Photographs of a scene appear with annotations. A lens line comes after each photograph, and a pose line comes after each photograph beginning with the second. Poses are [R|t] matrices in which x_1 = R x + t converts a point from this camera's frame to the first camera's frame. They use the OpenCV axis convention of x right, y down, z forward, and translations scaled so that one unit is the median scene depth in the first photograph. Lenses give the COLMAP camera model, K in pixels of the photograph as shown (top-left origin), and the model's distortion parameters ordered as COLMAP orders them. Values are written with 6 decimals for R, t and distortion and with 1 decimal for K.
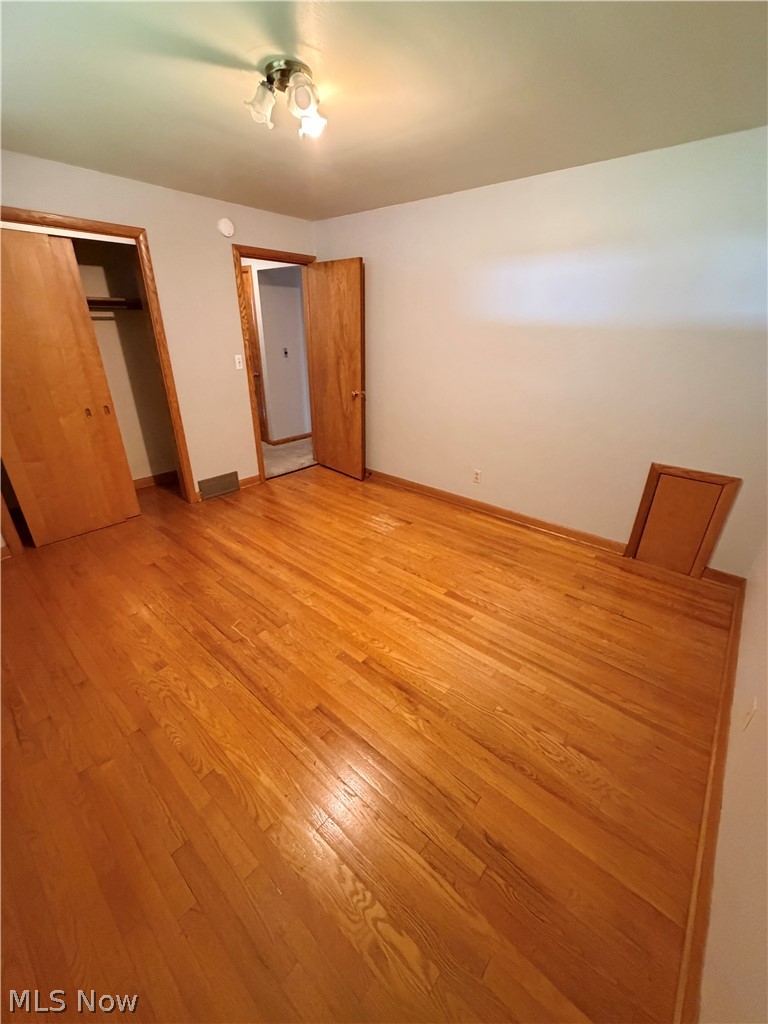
lens RADIAL K [[409.7, 0, 386.4], [0, 409.7, 512.1], [0, 0, 1]] dist [0.001443, 0.000650]
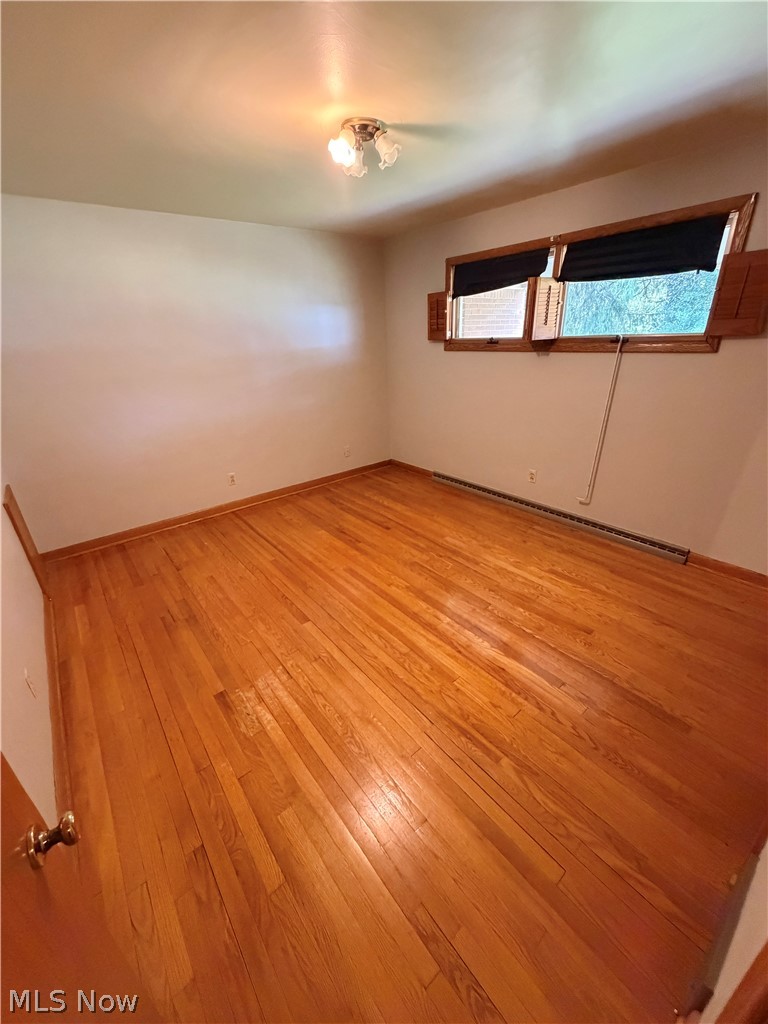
lens RADIAL K [[409.7, 0, 388.6], [0, 409.7, 510.0], [0, 0, 1]] dist [0.001443, 0.000650]
pose [[-0.985128, -0.042022, 0.166605, -0.351367], [0.098294, 0.657471, 0.747041, -0.747951], [-0.140930, 0.752307, -0.643562, 1.570659]]
